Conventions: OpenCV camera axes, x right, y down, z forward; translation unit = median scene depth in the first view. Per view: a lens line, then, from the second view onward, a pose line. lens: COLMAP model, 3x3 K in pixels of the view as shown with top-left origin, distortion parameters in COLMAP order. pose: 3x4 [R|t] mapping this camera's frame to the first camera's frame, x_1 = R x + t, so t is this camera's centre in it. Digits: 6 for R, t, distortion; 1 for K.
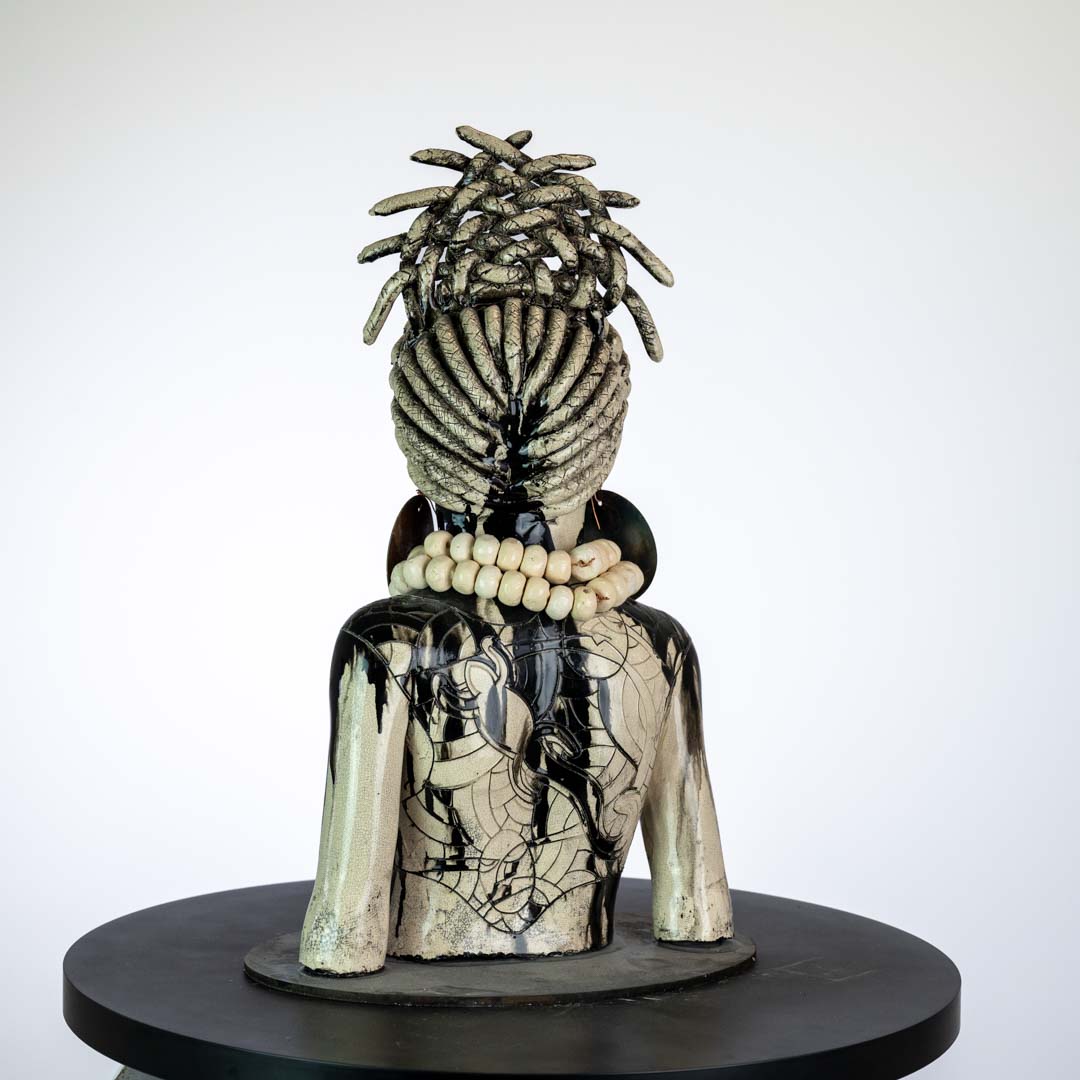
lens RADIAL K [[2458.7, 0, 540.0], [0, 2458.7, 540.0], [0, 0, 1]] dist [-0.015980, -0.005054]
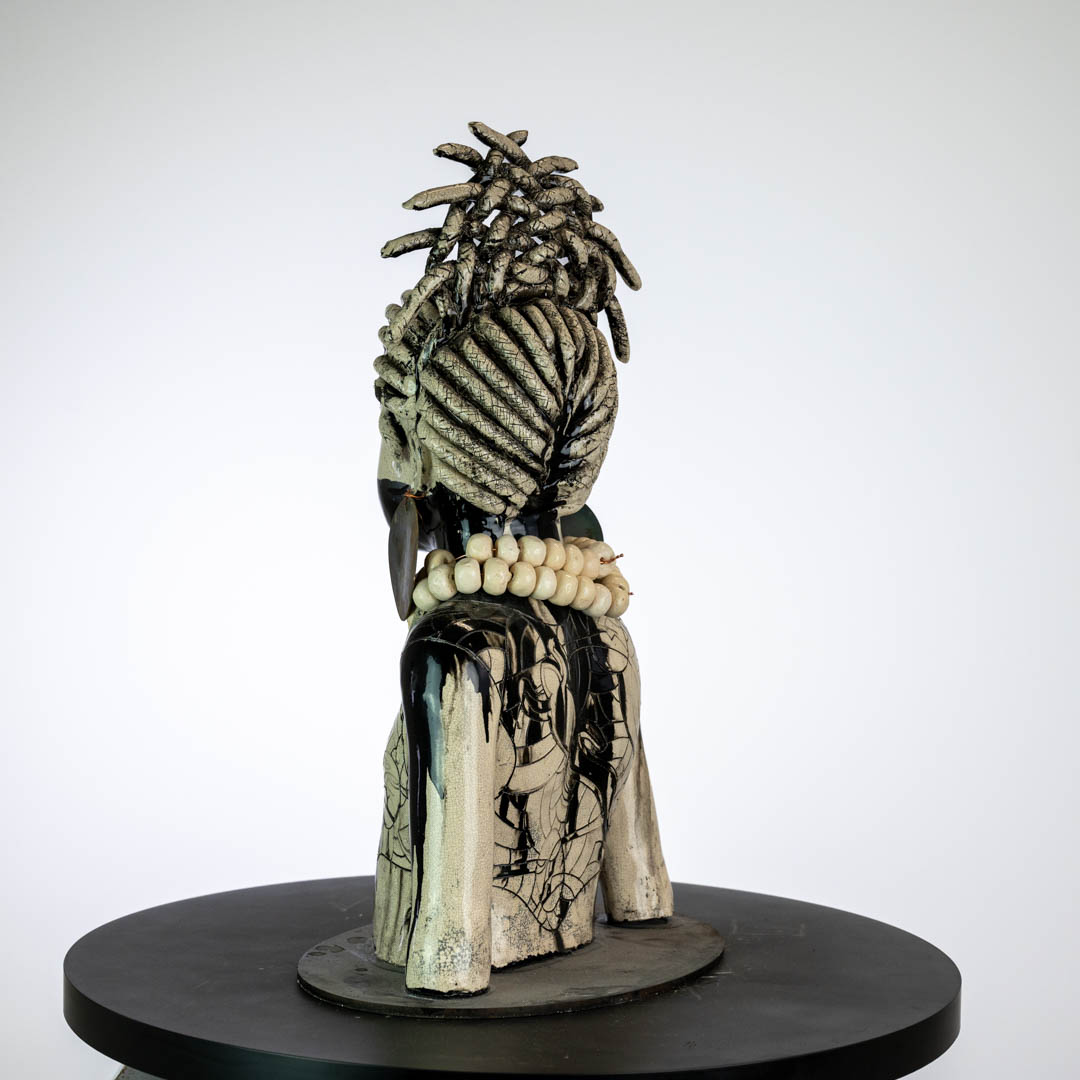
lens RADIAL K [[2458.7, 0, 540.0], [0, 2458.7, 540.0], [0, 0, 1]] dist [-0.015980, -0.005054]
pose [[0.805923, -0.034959, 0.590987, -0.609031], [0.027668, 0.999388, 0.021386, -0.021735], [-0.591373, -0.000884, 0.806398, 0.193985]]
